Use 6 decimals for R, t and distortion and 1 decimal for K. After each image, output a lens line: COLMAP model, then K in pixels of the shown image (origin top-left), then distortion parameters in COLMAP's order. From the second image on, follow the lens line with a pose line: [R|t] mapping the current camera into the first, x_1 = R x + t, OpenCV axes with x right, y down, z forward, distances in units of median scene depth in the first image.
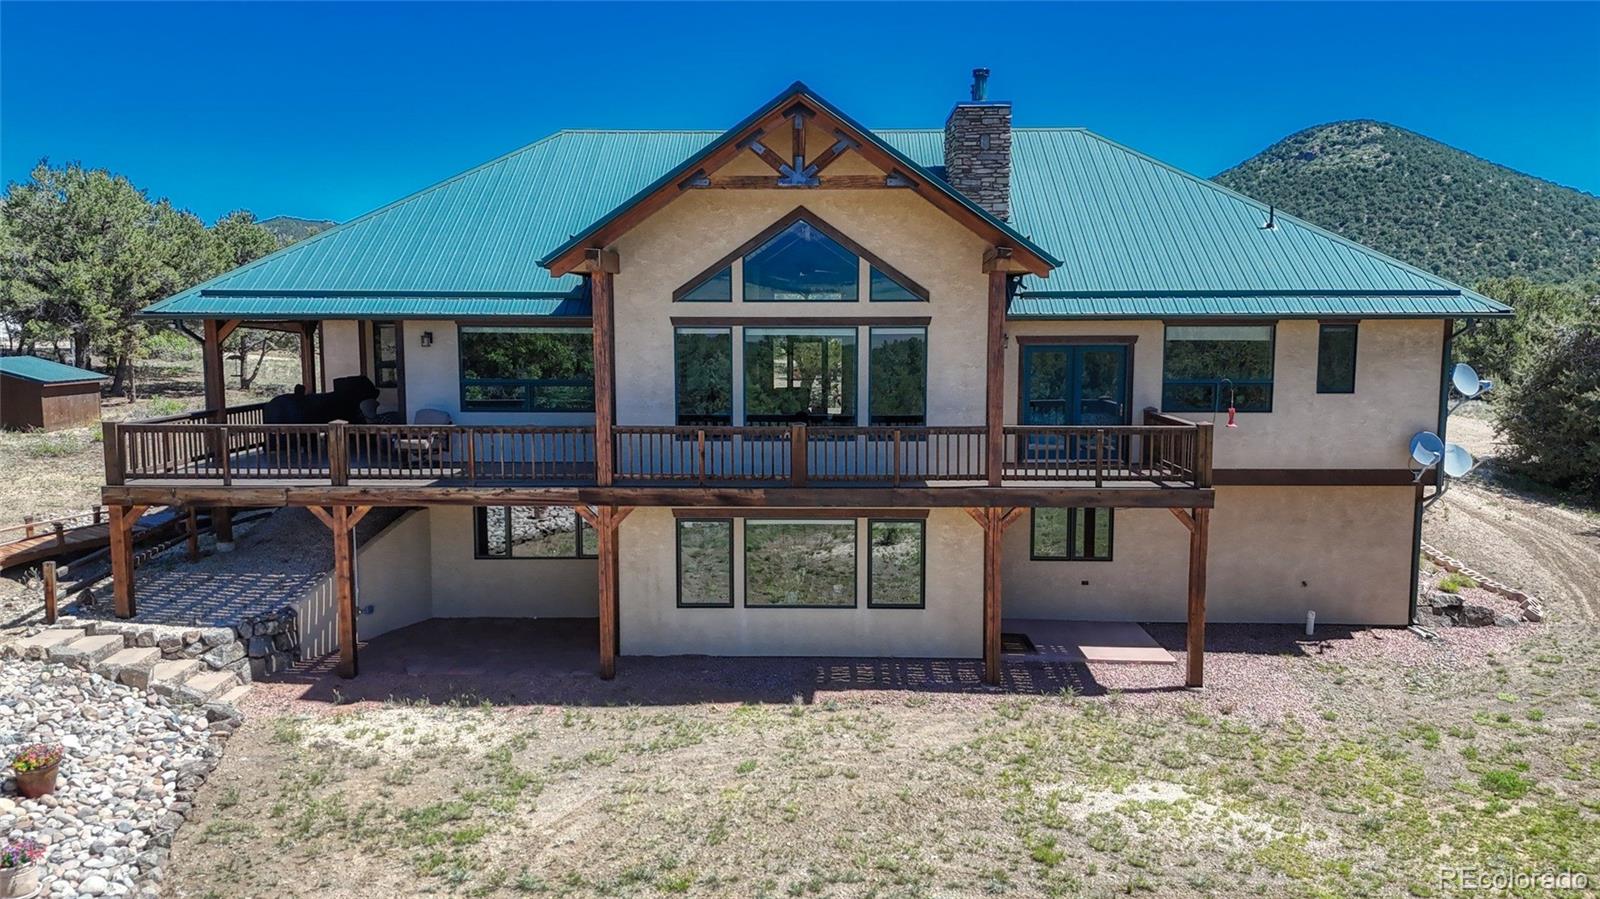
lens RADIAL K [[1199.2, 0, 792.5], [0, 1199.2, 443.9], [0, 0, 1]] dist [0.093680, -0.118361]
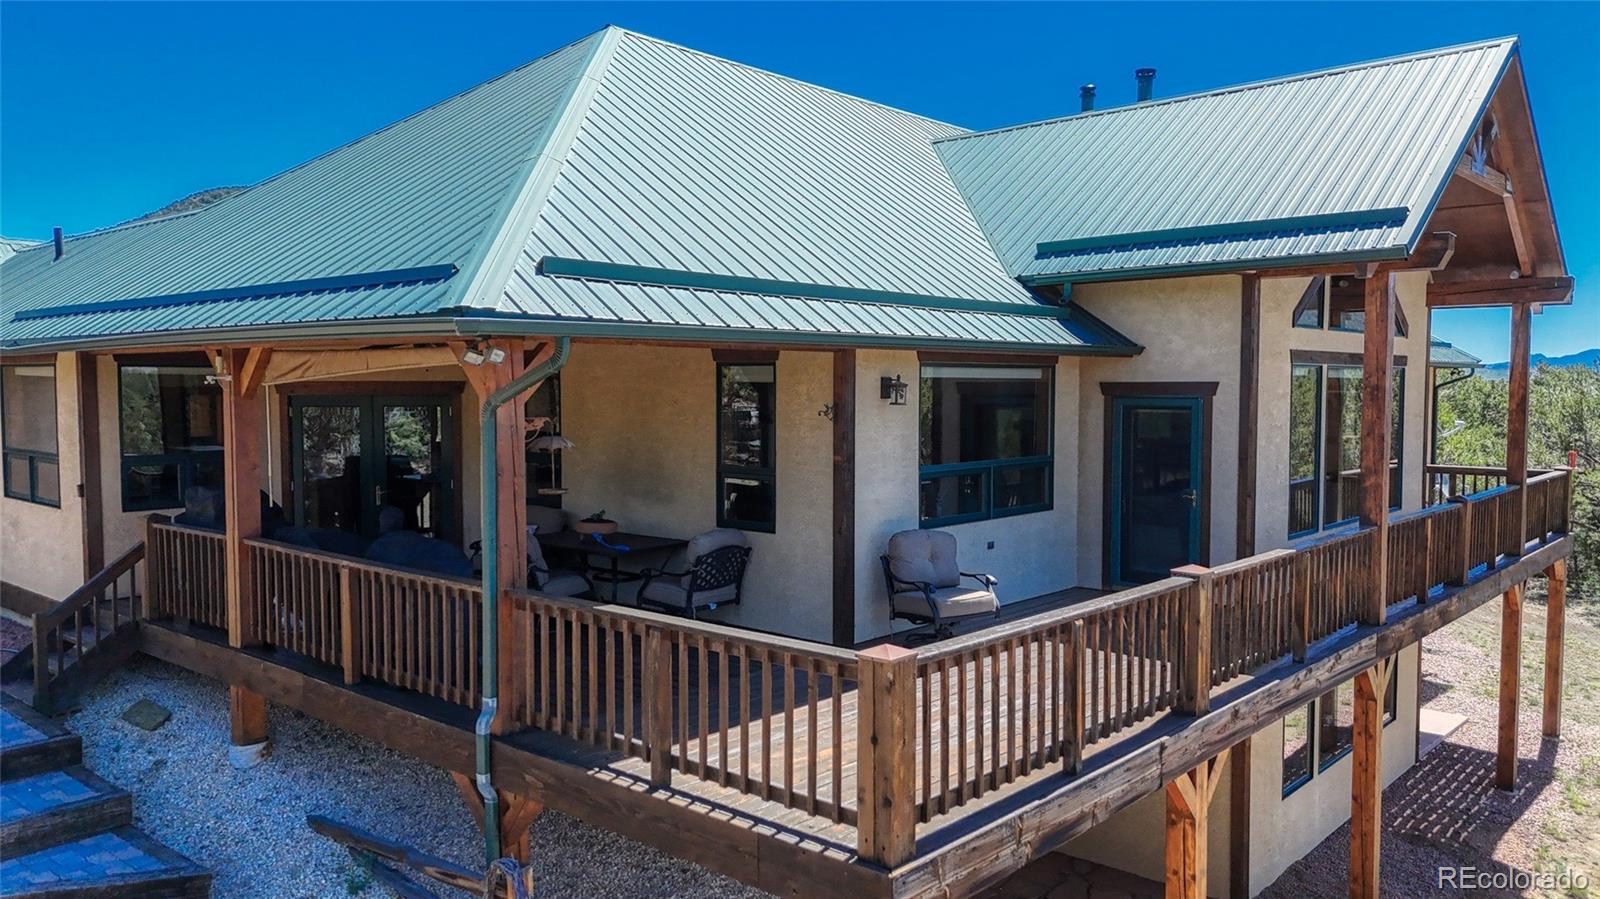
lens RADIAL K [[1186.0, 0, 810.4], [0, 1186.0, 452.1], [0, 0, 1]] dist [0.110363, -0.120938]
pose [[0.649042, -0.045296, 0.759403, -0.760430], [0.079419, 0.996806, -0.008421, -0.065576], [-0.756595, 0.065776, 0.650567, 0.774370]]
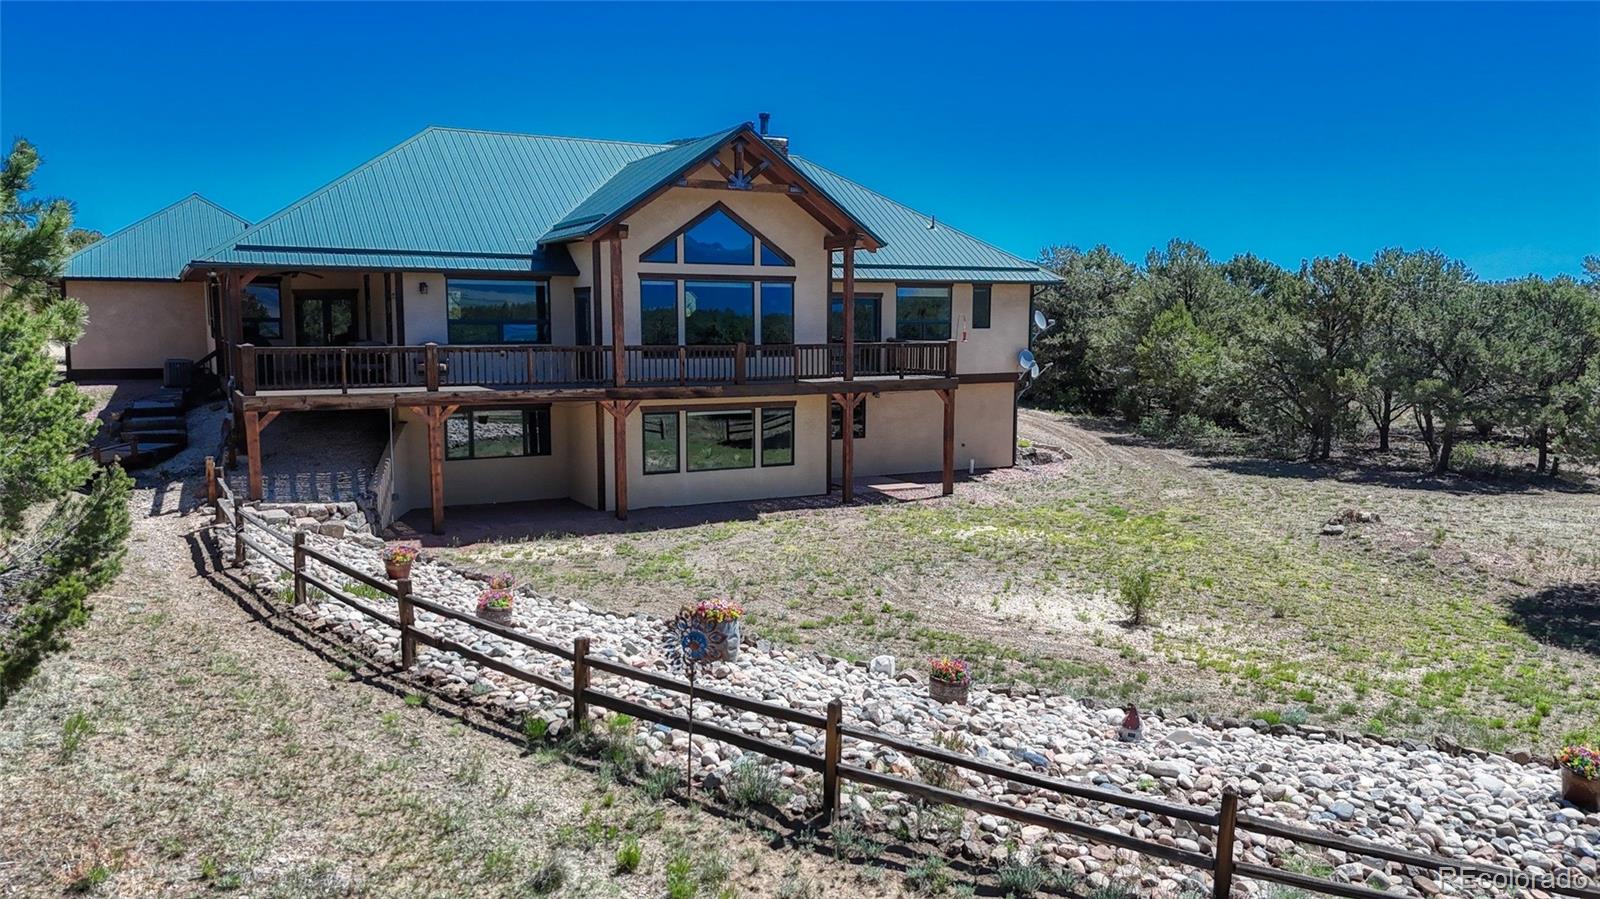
lens RADIAL K [[1186.0, 0, 810.4], [0, 1186.0, 452.1], [0, 0, 1]] dist [0.110363, -0.120938]
pose [[0.871468, -0.055063, 0.487351, -0.630906], [0.050497, 0.998470, 0.022514, 0.088741], [-0.487846, 0.004990, 0.872916, -0.359786]]
